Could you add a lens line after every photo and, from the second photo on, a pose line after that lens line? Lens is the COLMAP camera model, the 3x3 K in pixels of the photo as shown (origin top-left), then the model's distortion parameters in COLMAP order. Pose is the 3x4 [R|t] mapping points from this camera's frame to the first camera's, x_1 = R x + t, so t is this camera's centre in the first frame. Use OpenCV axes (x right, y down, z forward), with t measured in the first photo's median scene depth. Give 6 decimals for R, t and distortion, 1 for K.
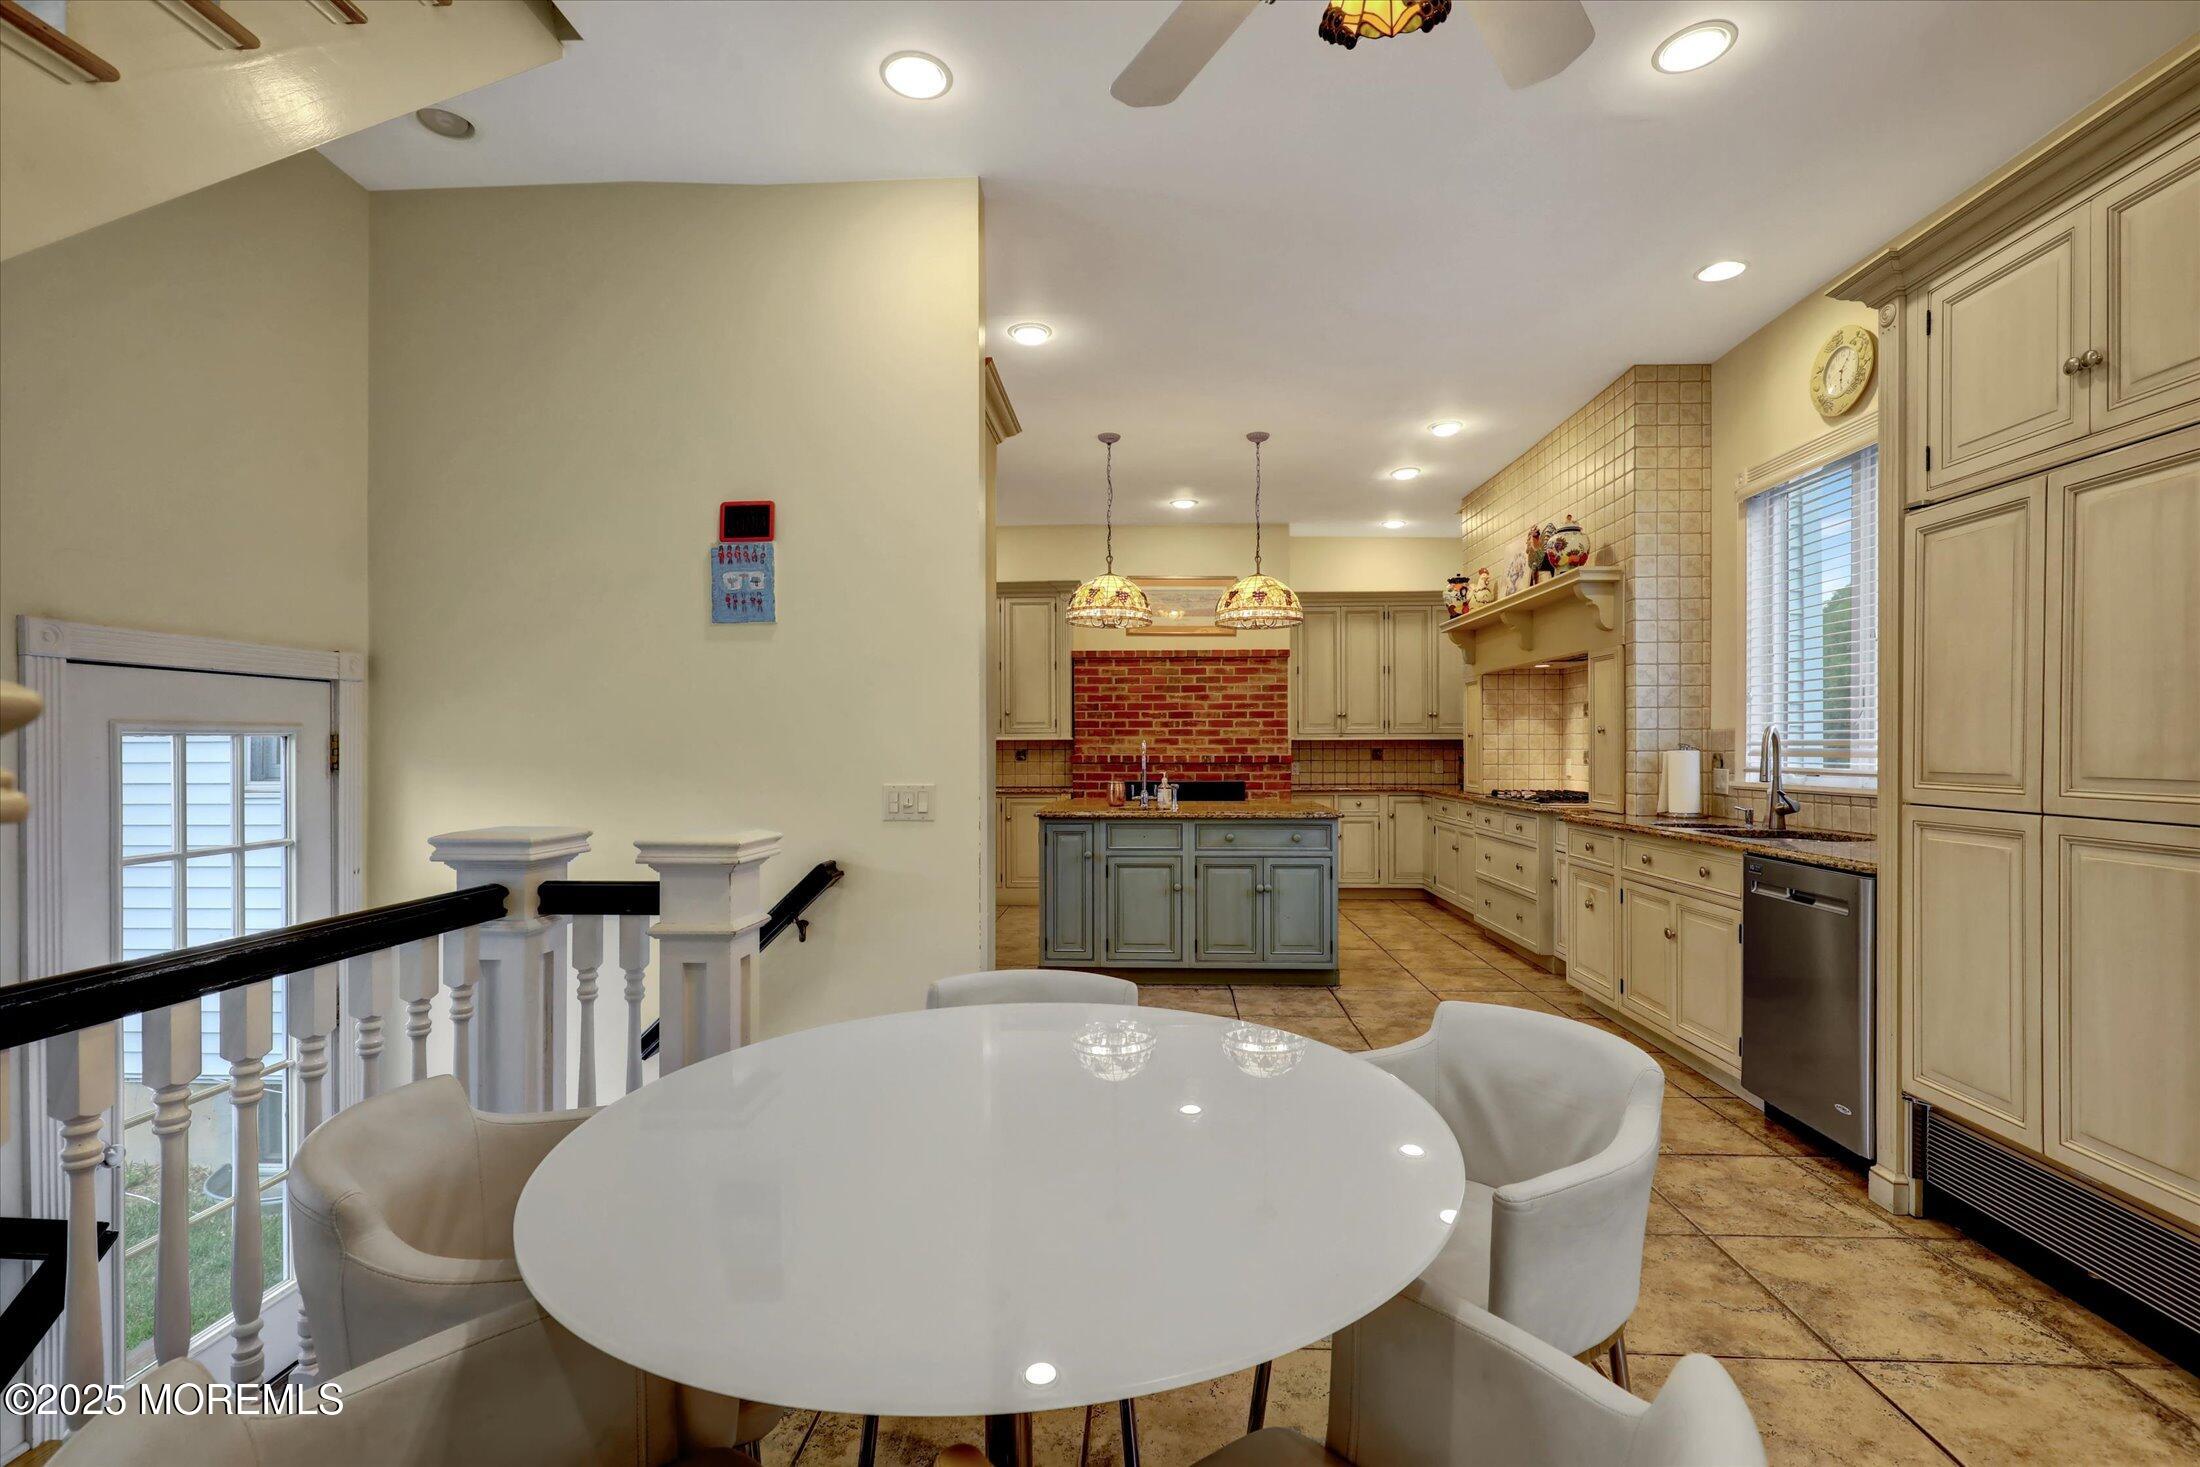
lens RADIAL K [[986.4, 0, 1104.5], [0, 986.4, 749.3], [0, 0, 1]] dist [-0.000617, -0.000280]
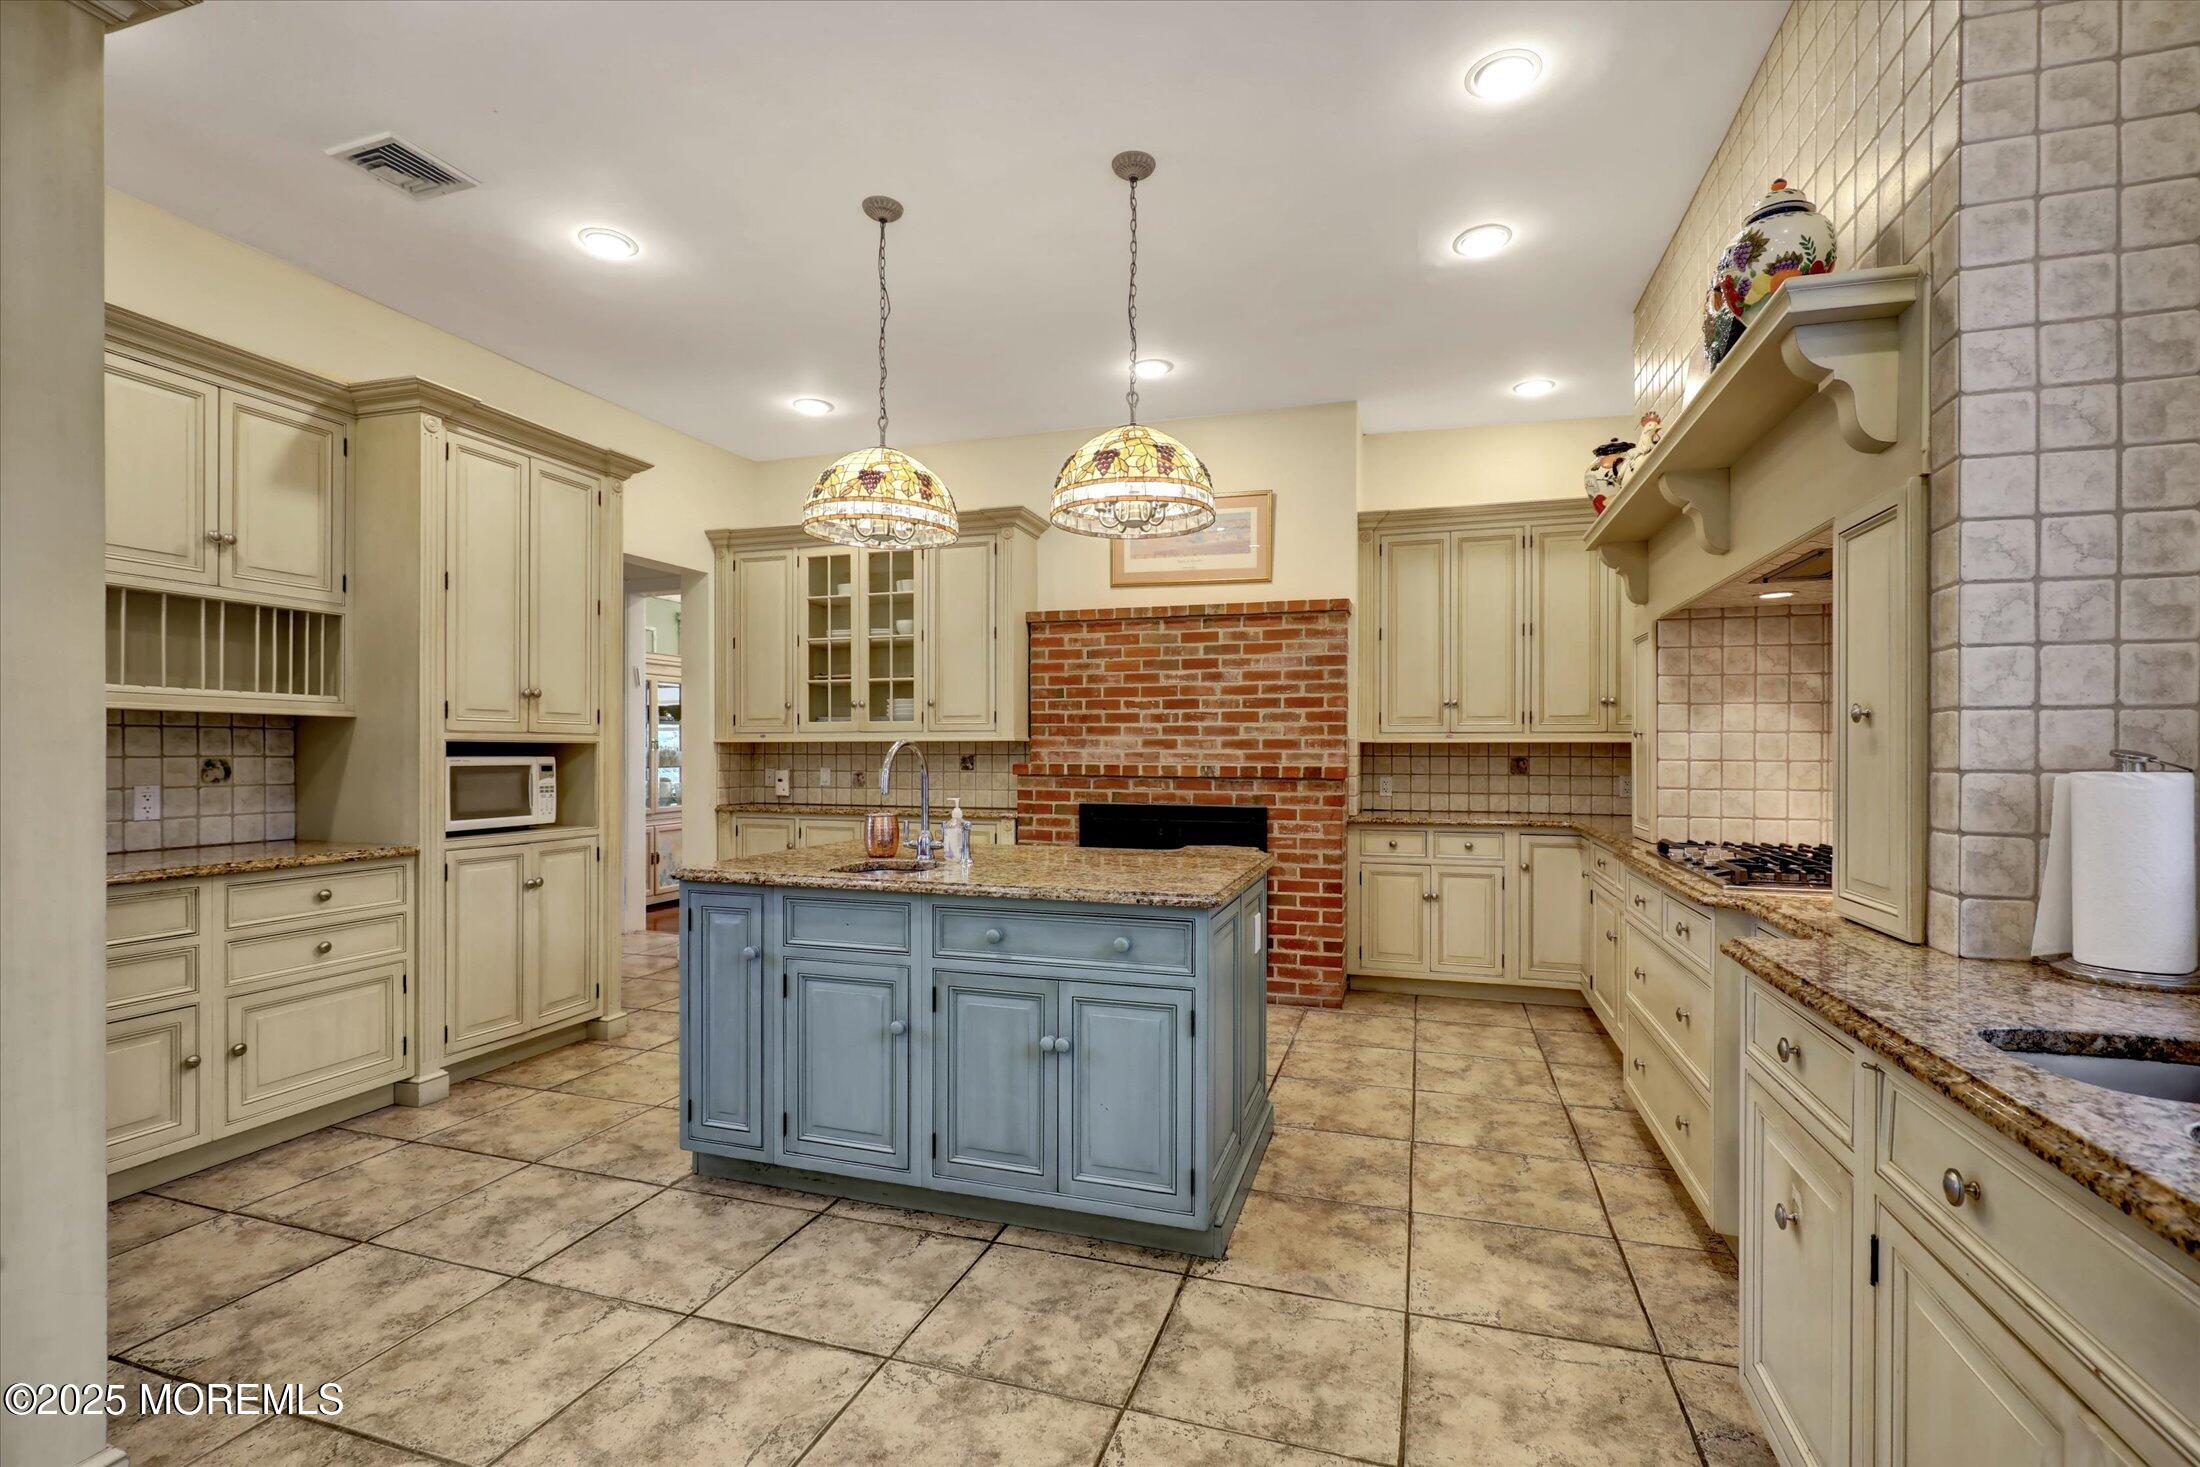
lens RADIAL K [[986.2, 0, 1106.6], [0, 986.2, 756.7], [0, 0, 1]] dist [-0.001053, -0.000695]
pose [[0.965541, 0.006605, -0.260167, 0.206929], [-0.005658, 0.999974, 0.004392, -0.002106], [0.260189, -0.002768, 0.965554, 0.358393]]
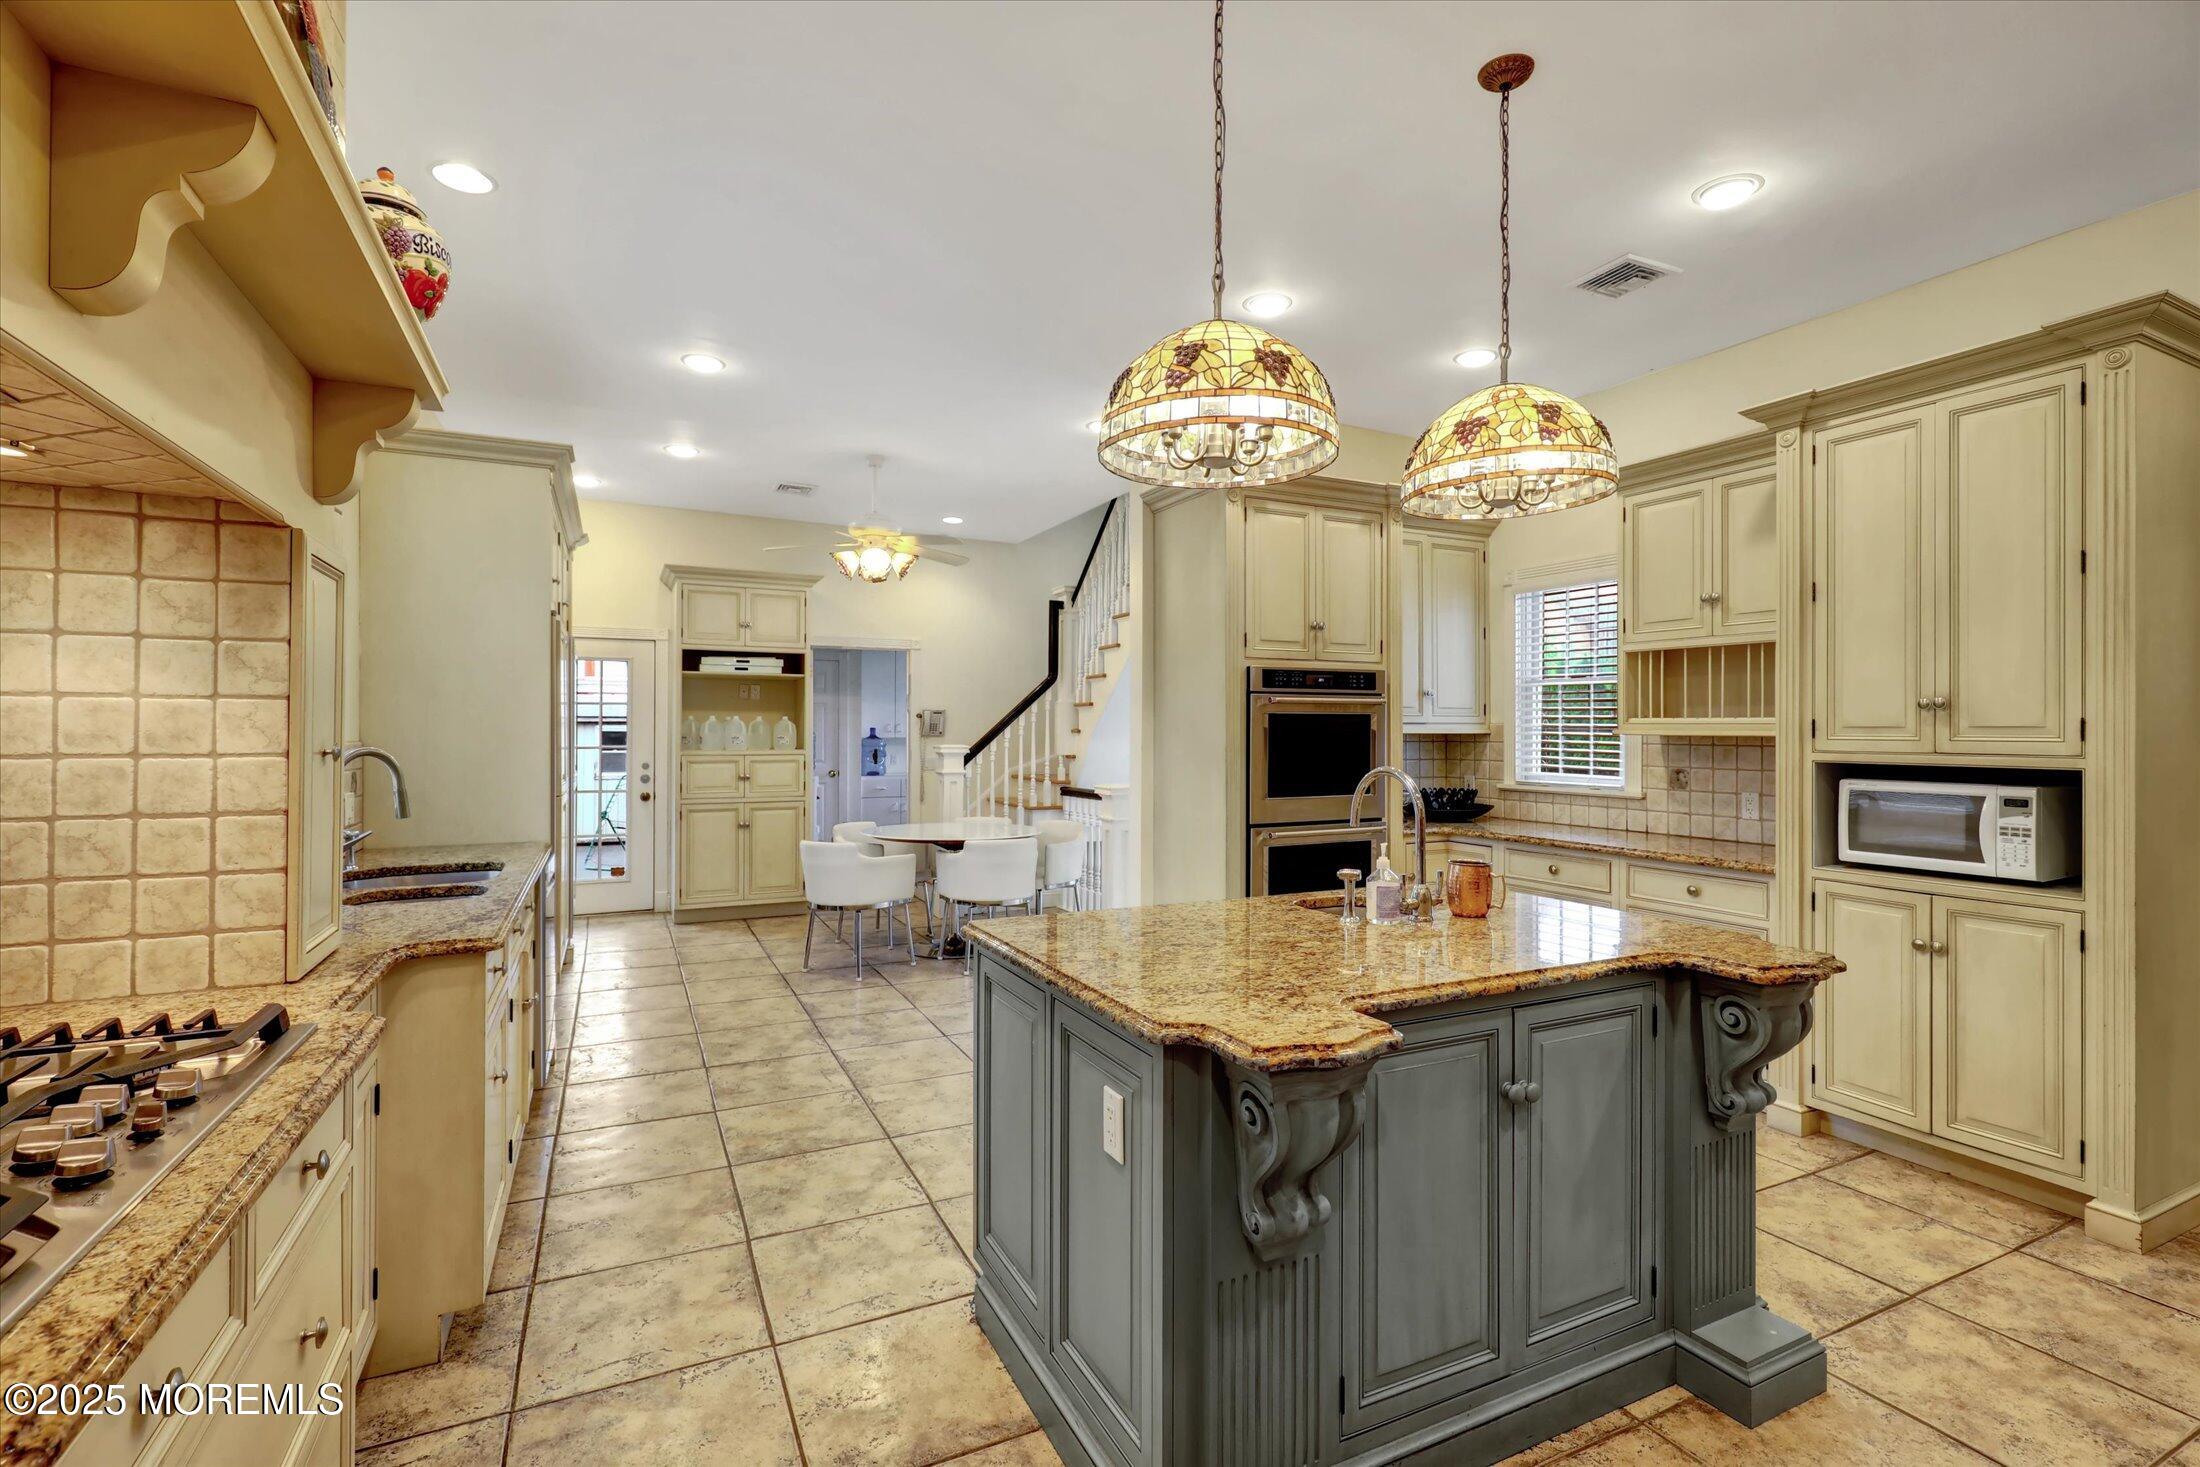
lens RADIAL K [[993.3, 0, 1109.0], [0, 993.3, 729.7], [0, 0, 1]] dist [0.000237, 0.000095]
pose [[-0.873448, 0.001563, -0.486915, 0.274191], [-0.000711, 0.999990, 0.004484, -0.021971], [0.486917, 0.004263, -0.873438, 0.964906]]
